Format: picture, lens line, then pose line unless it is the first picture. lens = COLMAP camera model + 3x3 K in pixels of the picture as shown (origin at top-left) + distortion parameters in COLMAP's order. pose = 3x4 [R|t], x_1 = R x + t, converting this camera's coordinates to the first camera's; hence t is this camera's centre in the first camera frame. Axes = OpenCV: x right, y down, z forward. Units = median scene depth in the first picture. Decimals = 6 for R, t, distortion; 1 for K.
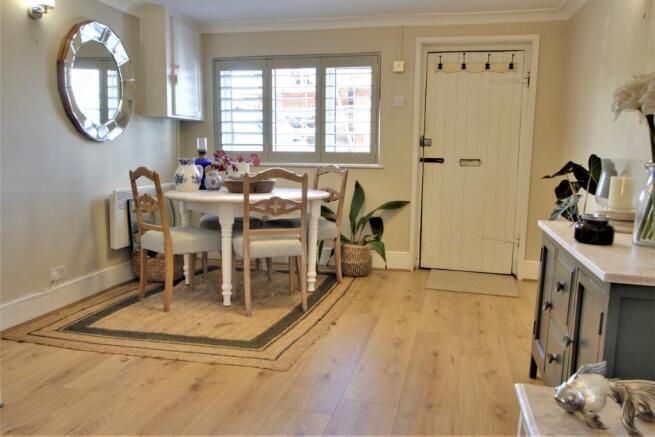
lens RADIAL K [[528.3, 0, 331.0], [0, 528.3, 223.2], [0, 0, 1]] dist [0.006122, 0.000665]
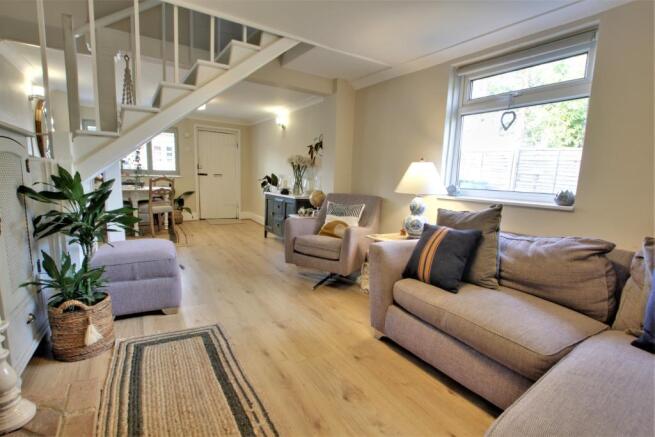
lens RADIAL K [[301.8, 0, 325.8], [0, 301.8, 221.3], [0, 0, 1]] dist [-0.025664, 0.000686]
pose [[0.707060, -0.088411, 0.701605, -0.479711], [0.067324, 0.996063, 0.057669, 0.066344], [-0.703942, 0.006459, 0.710228, -0.465671]]
